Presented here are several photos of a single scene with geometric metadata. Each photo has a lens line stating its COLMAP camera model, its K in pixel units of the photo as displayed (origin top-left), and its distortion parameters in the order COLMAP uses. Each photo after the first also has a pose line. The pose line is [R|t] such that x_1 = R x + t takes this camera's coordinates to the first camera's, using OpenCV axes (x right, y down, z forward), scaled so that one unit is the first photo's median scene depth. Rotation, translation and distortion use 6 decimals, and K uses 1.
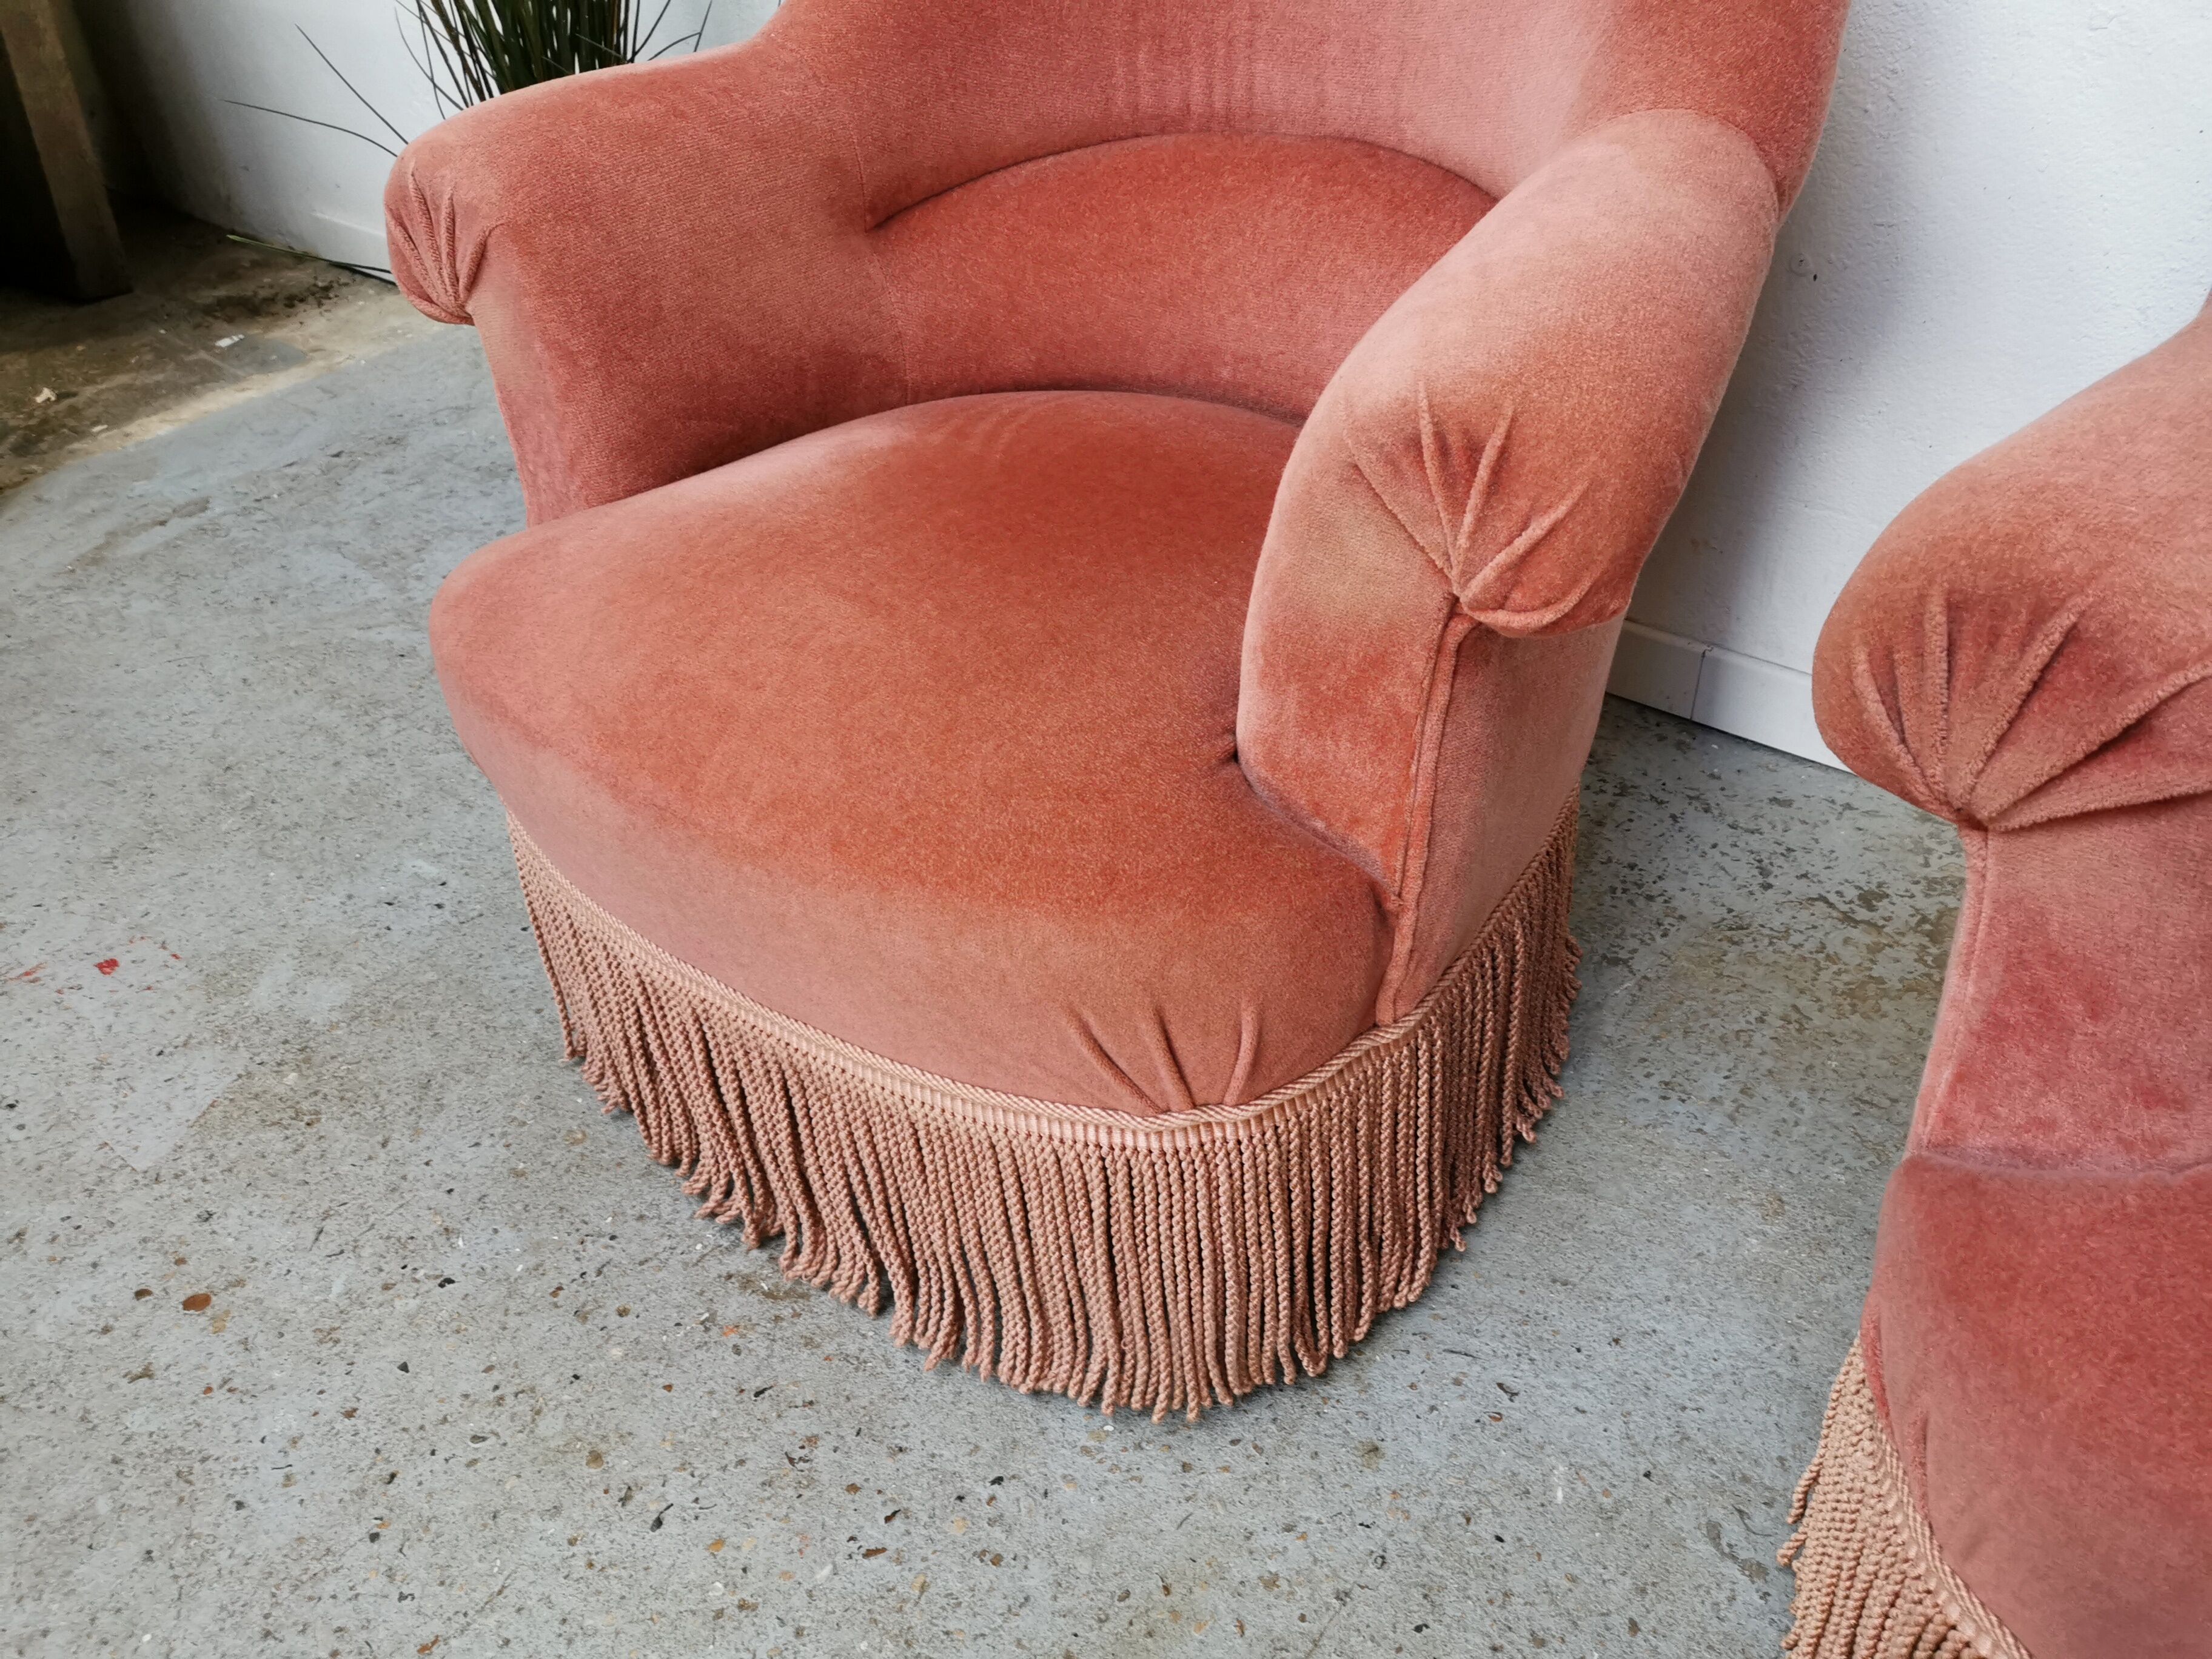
lens RADIAL K [[1705.8, 0, 1103.4], [0, 1705.8, 831.1], [0, 0, 1]] dist [0.060655, -0.058282]
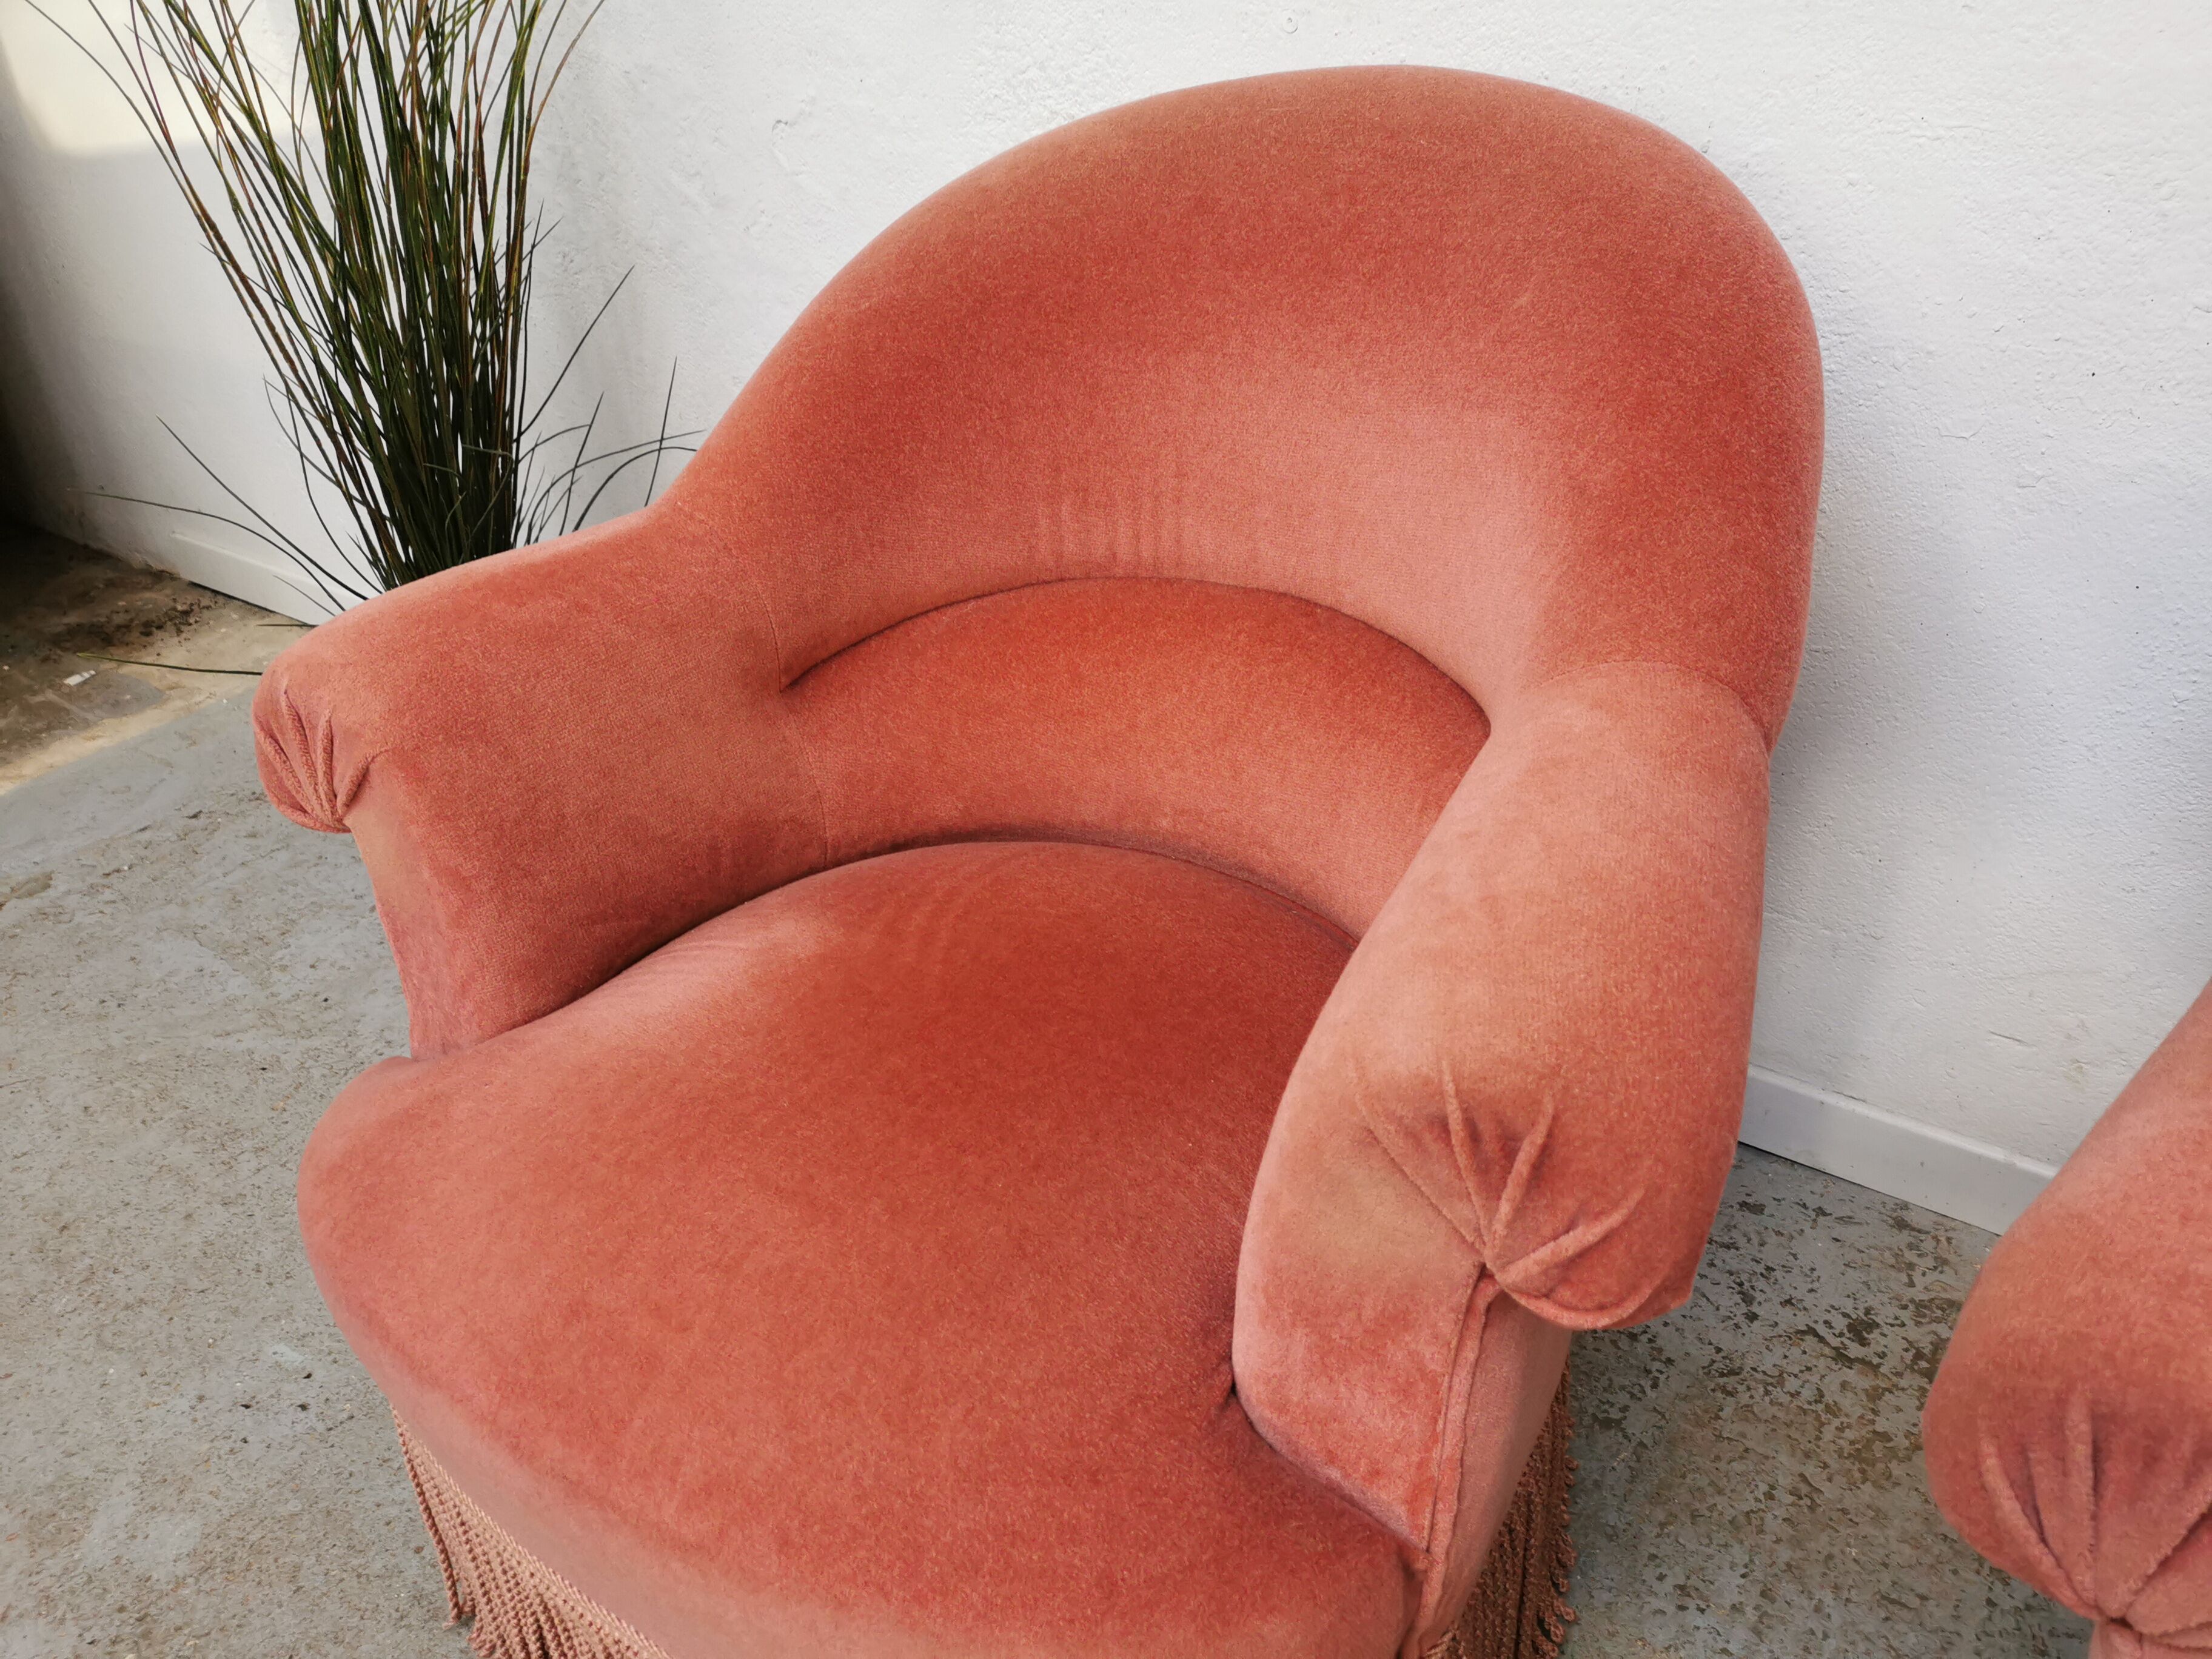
lens RADIAL K [[1705.8, 0, 1103.0], [0, 1705.8, 832.5], [0, 0, 1]] dist [0.060655, -0.058282]
pose [[0.996971, -0.034878, 0.069510, -0.029581], [0.041711, 0.994172, -0.099408, -0.171999], [-0.065637, 0.102006, 0.992616, 0.062380]]
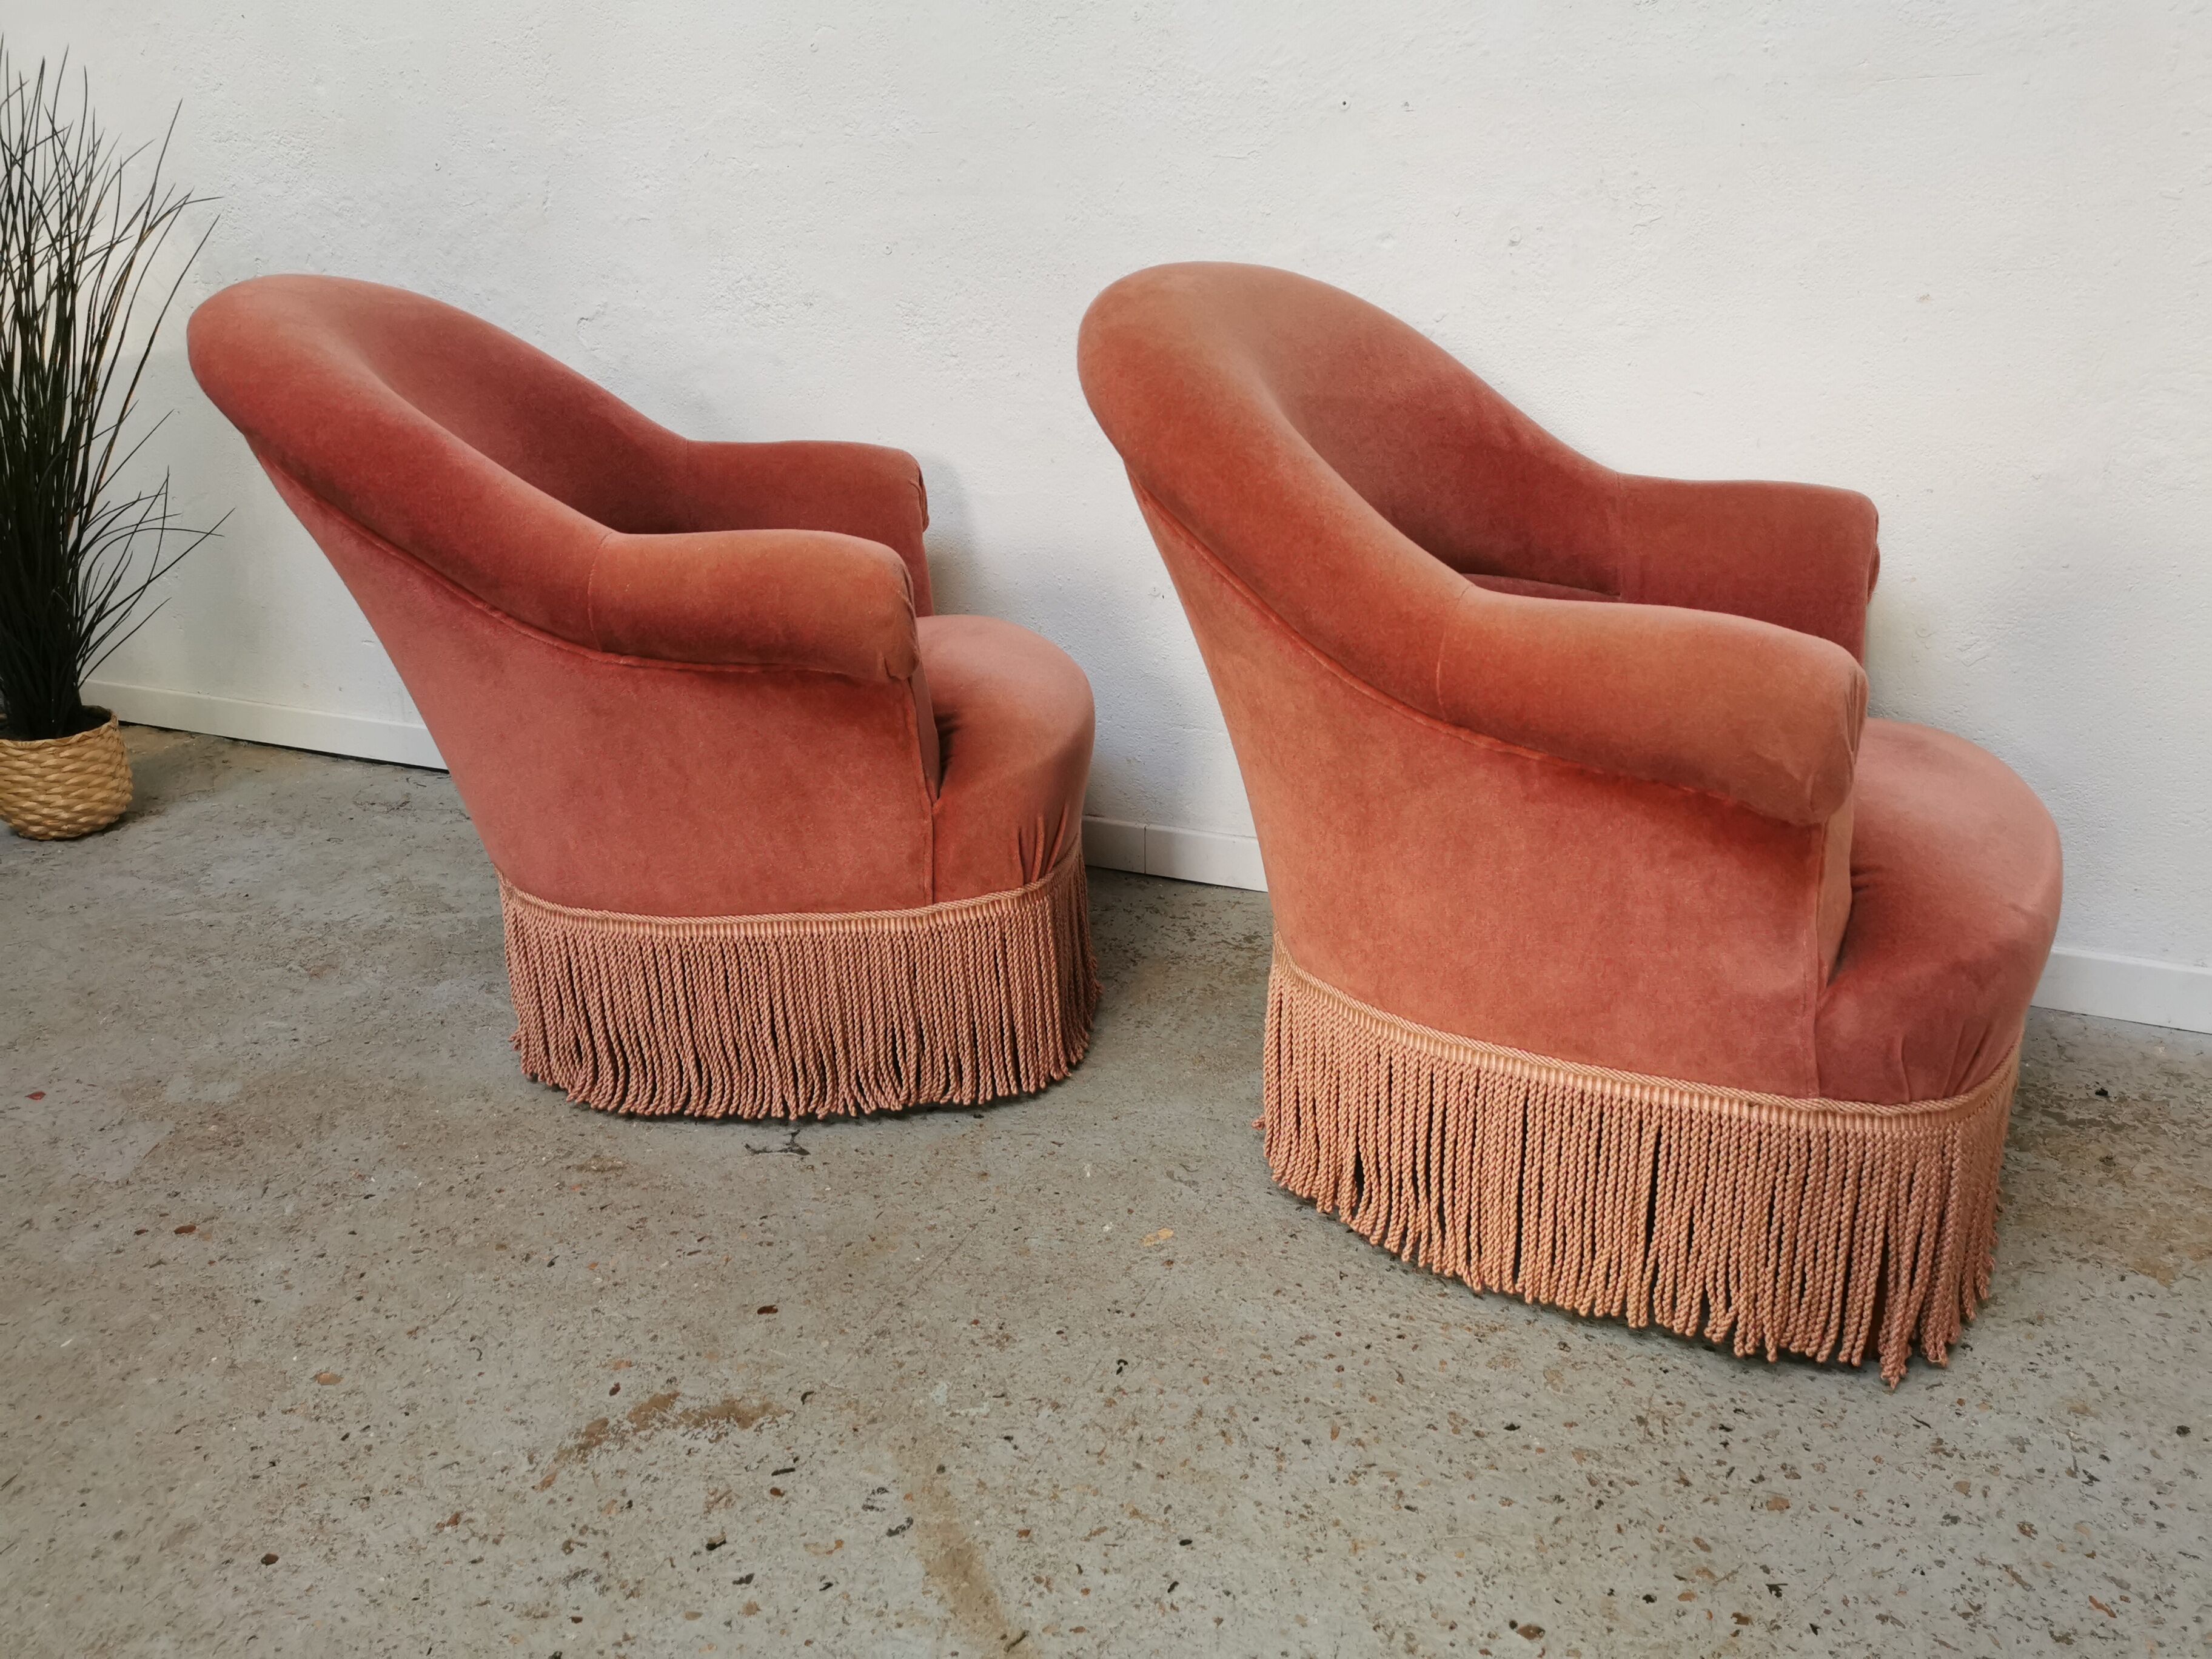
lens RADIAL K [[1705.8, 0, 1111.5], [0, 1705.8, 826.2], [0, 0, 1]] dist [0.060655, -0.058282]
pose [[0.965152, -0.056161, 0.255594, -0.112335], [0.131193, 0.948937, -0.286892, 0.433517], [-0.226431, 0.310427, 0.923236, -0.585032]]
